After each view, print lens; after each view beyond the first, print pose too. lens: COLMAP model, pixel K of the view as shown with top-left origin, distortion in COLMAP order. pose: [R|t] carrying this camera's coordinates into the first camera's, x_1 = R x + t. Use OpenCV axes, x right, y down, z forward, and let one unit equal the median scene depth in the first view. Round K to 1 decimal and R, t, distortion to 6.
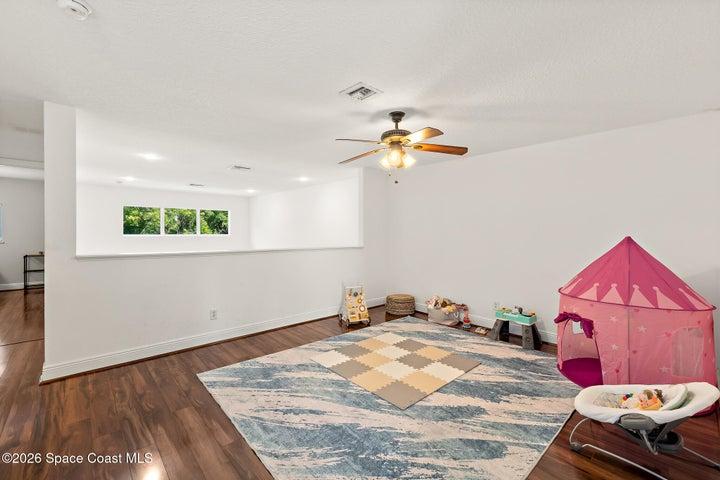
lens RADIAL K [[307.8, 0, 360.1], [0, 307.8, 234.3], [0, 0, 1]] dist [0.022079, -0.000186]
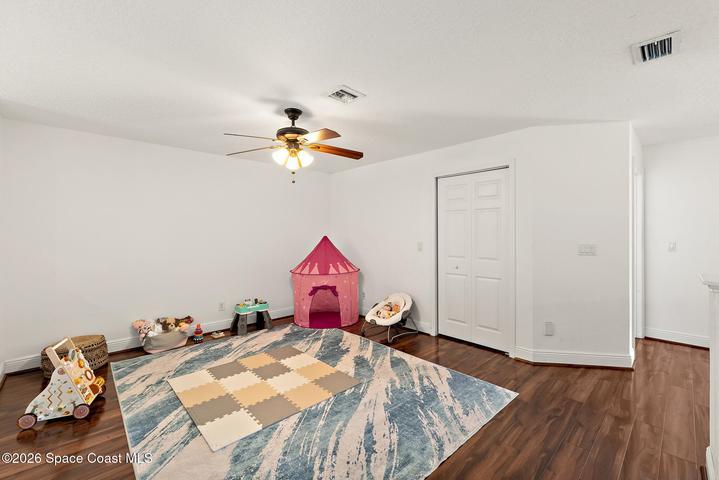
lens RADIAL K [[307.4, 0, 359.6], [0, 307.4, 234.3], [0, 0, 1]] dist [0.022079, -0.000186]
pose [[-0.025260, 0.001053, 0.999680, -0.837363], [0.001933, 0.999998, -0.001004, -0.001116], [-0.999679, 0.001907, -0.025262, 0.829768]]
